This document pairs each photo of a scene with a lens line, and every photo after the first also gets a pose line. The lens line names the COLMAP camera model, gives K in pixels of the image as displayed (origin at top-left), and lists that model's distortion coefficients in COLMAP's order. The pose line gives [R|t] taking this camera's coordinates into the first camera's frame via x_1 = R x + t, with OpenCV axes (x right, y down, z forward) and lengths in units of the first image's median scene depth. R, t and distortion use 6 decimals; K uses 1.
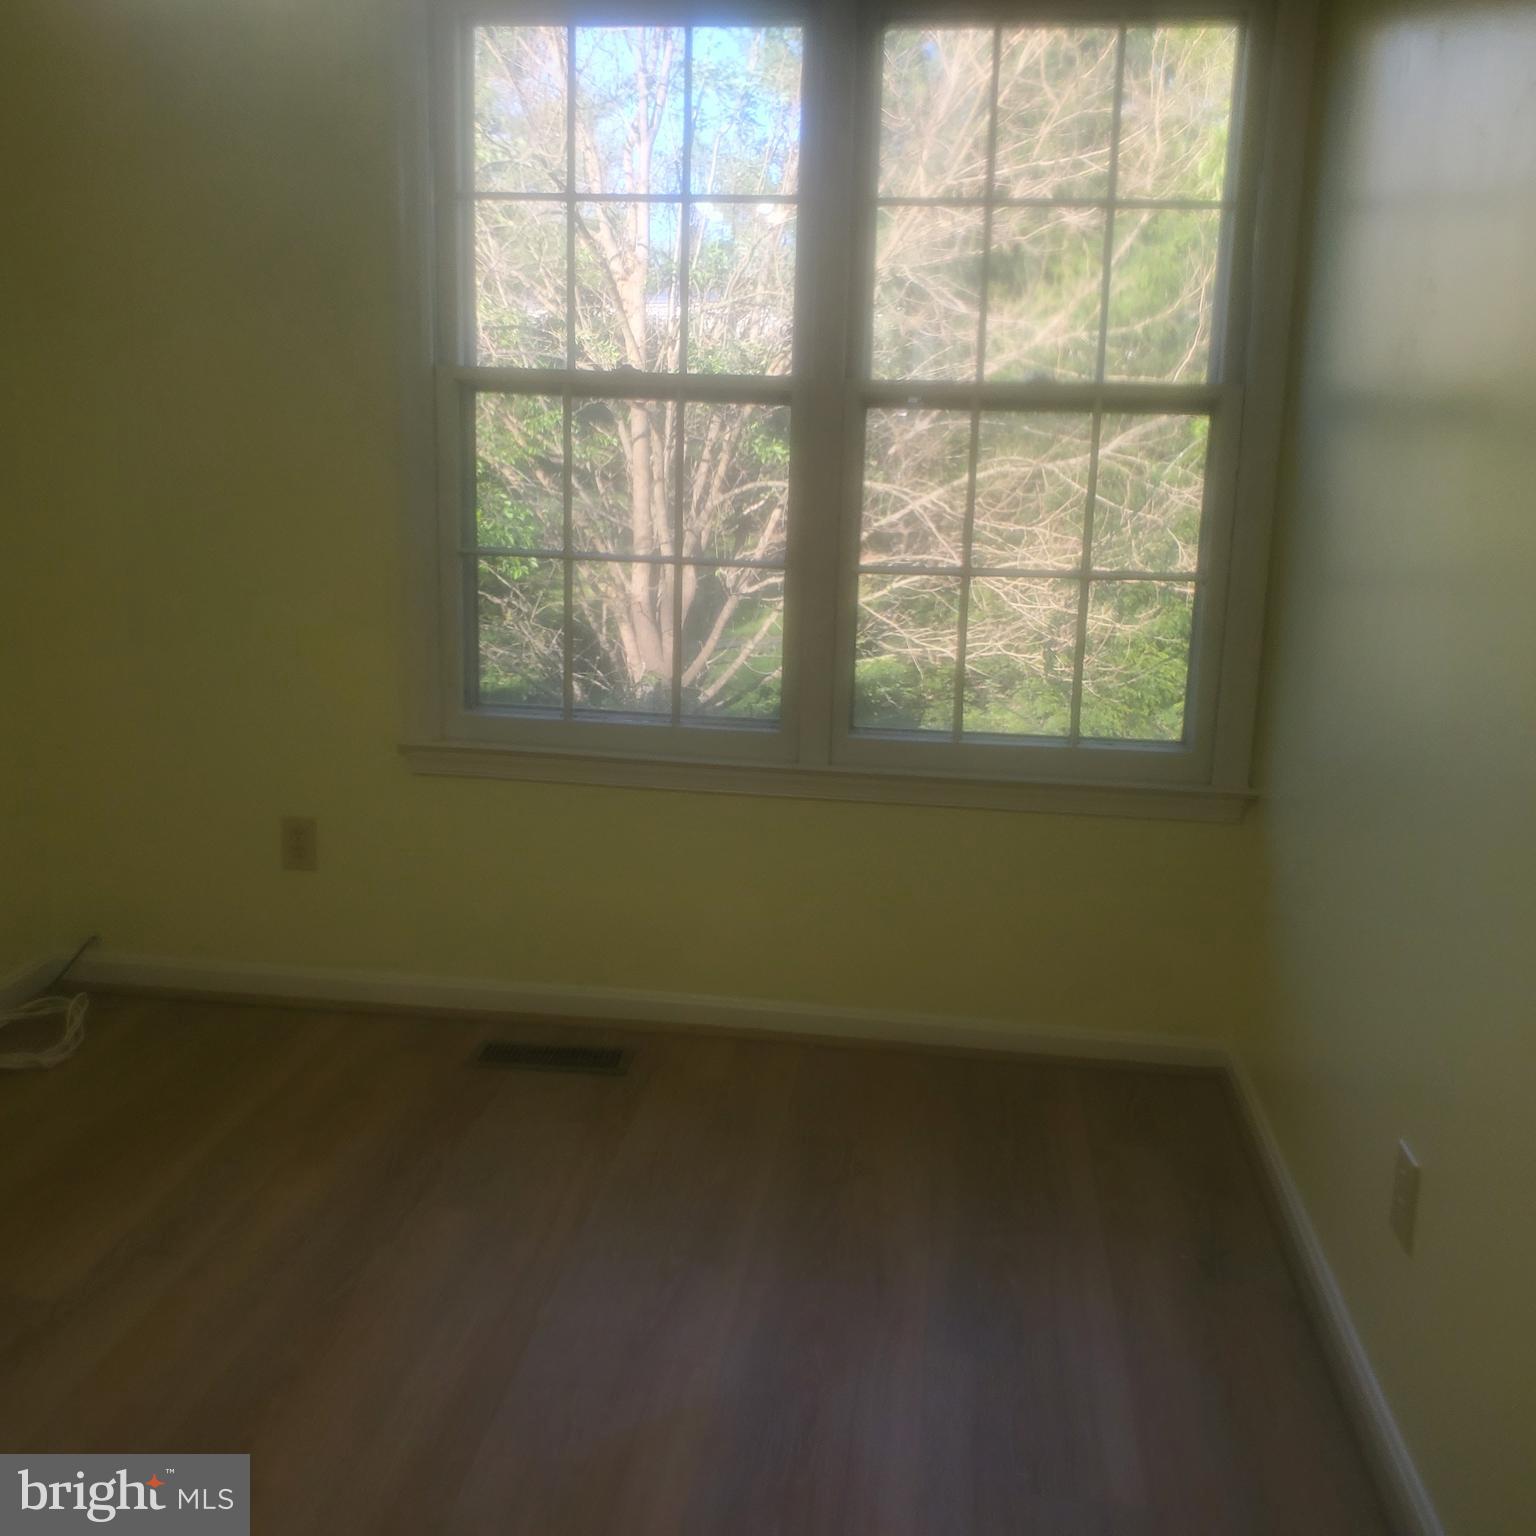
lens RADIAL K [[1479.7, 0, 769.1], [0, 1479.7, 743.2], [0, 0, 1]] dist [0.011334, 0.010570]
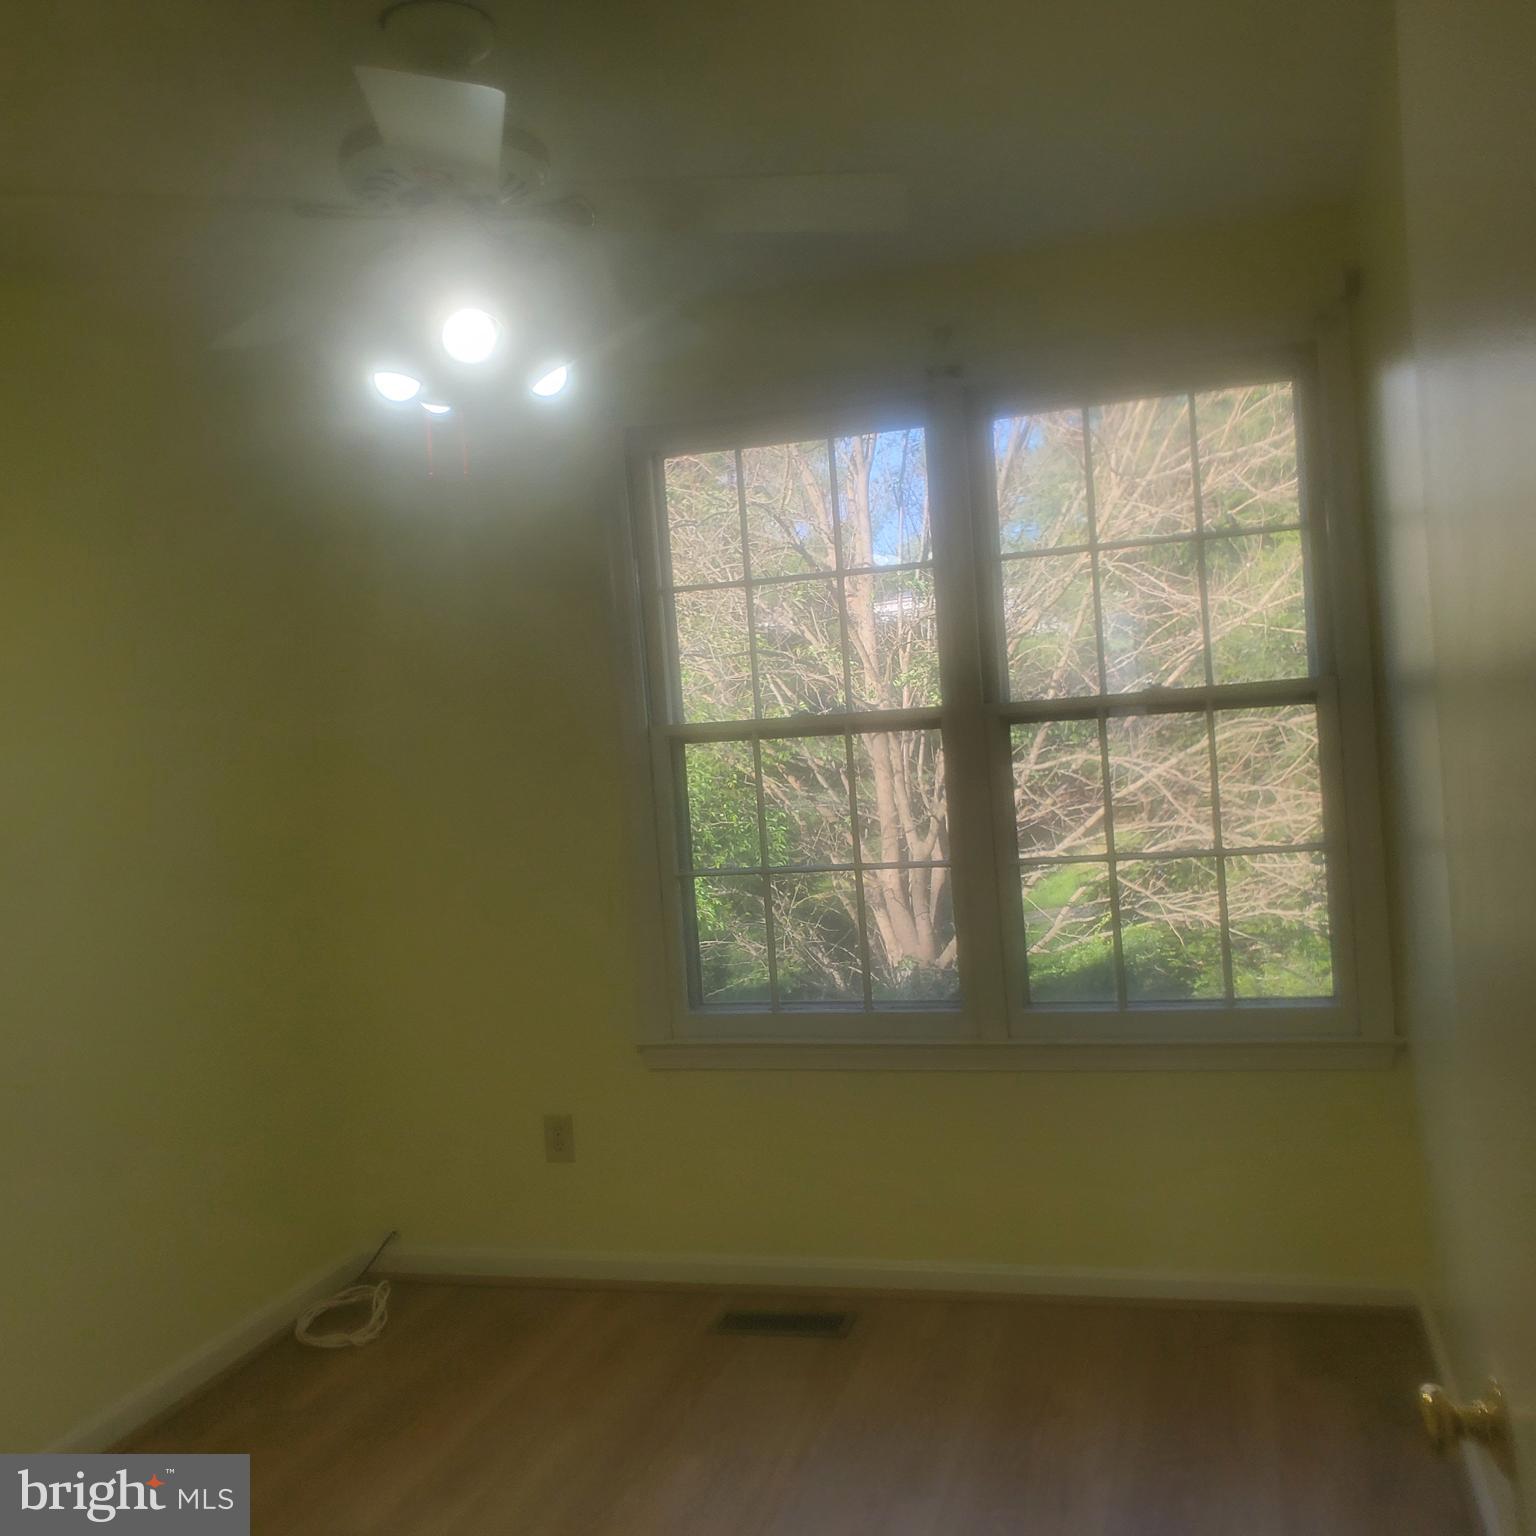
lens RADIAL K [[1503.6, 0, 797.2], [0, 1503.6, 764.9], [0, 0, 1]] dist [0.090082, -0.236511]
pose [[0.982182, -0.095013, -0.162144, 0.079599], [0.065719, 0.981958, -0.177313, 0.003469], [0.176065, 0.163498, 0.970706, -0.150985]]
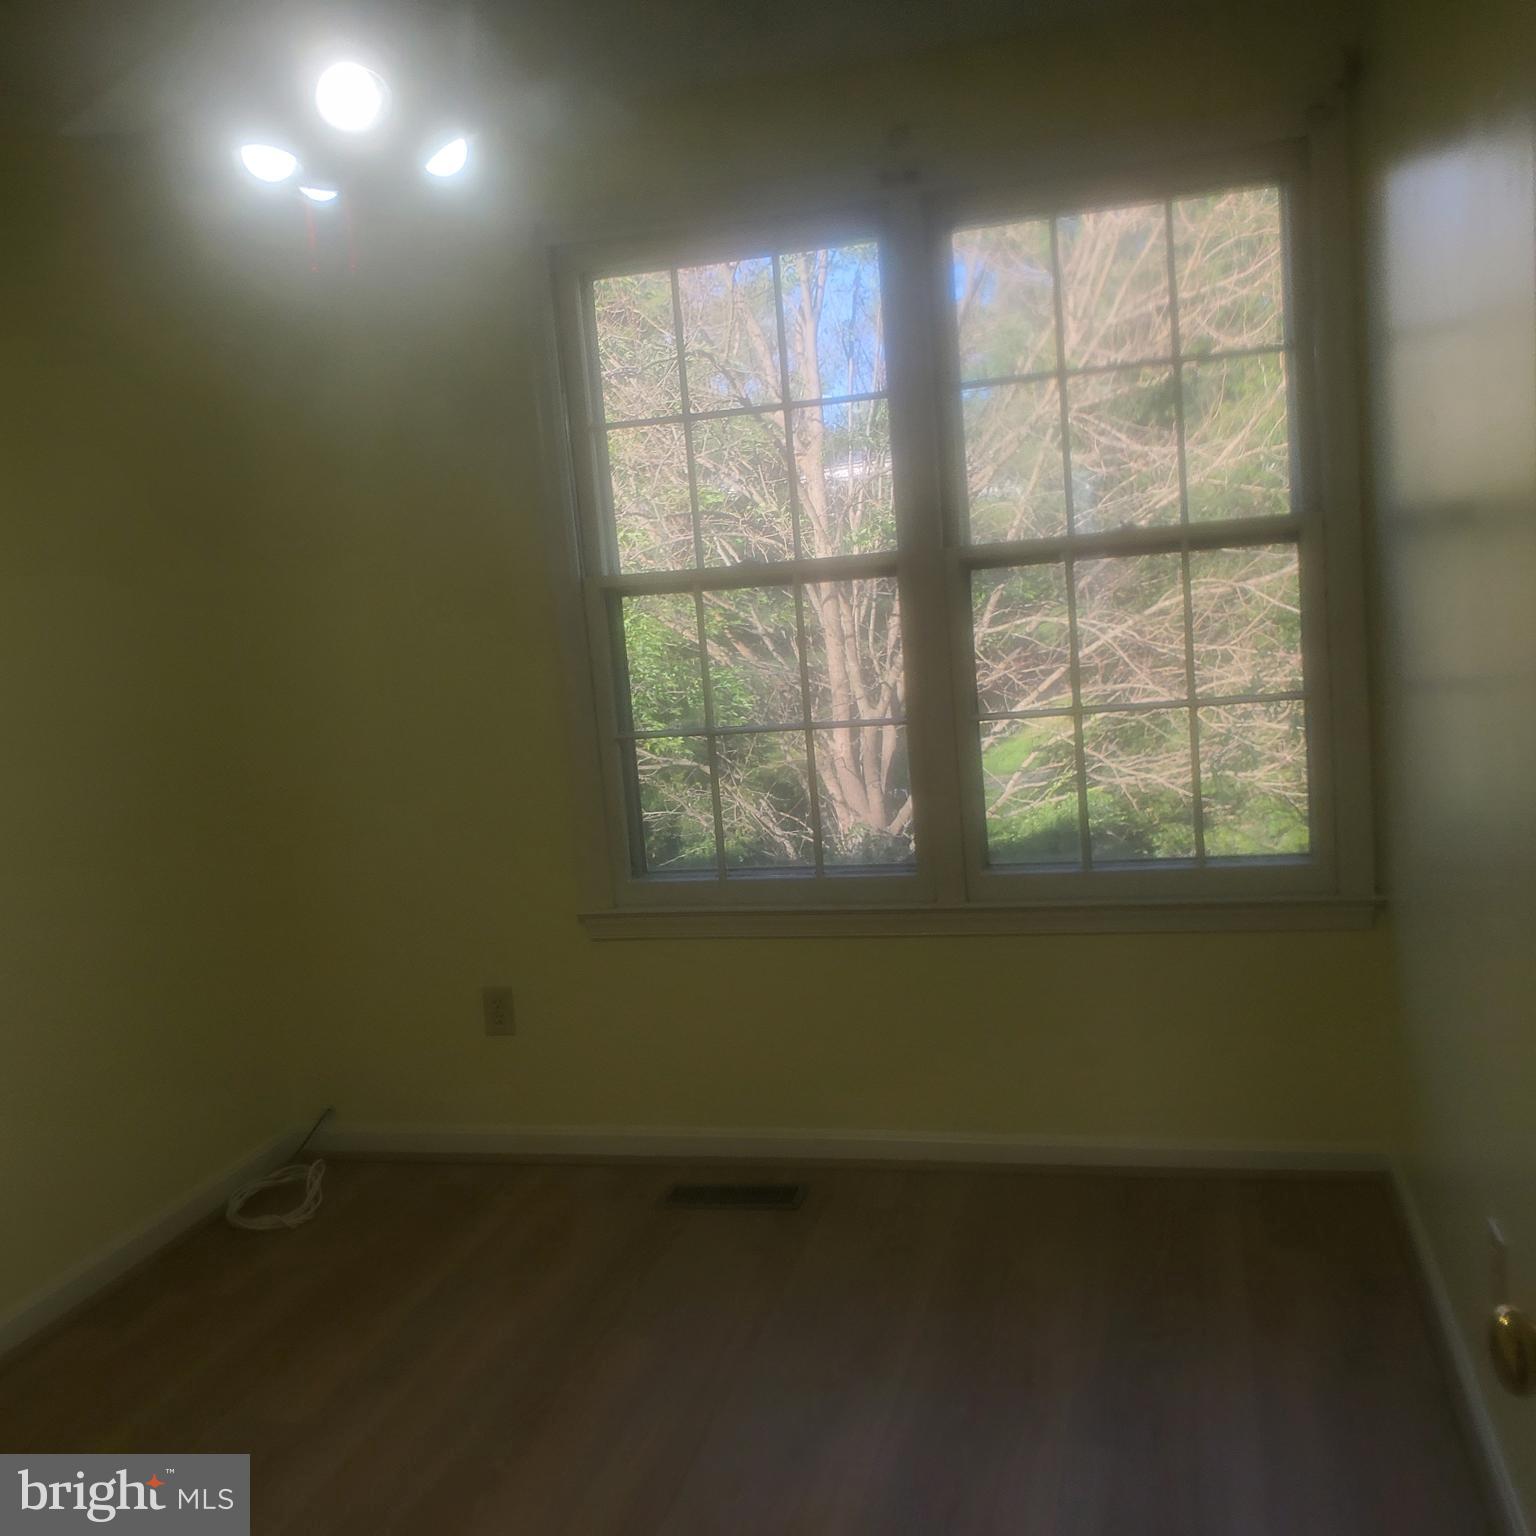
lens RADIAL K [[1503.6, 0, 797.2], [0, 1503.6, 764.9], [0, 0, 1]] dist [0.090082, -0.236511]
pose [[0.986216, -0.091100, -0.138124, 0.071820], [0.079049, 0.992767, -0.090364, 0.004515], [0.145357, 0.078200, 0.986284, -0.089849]]
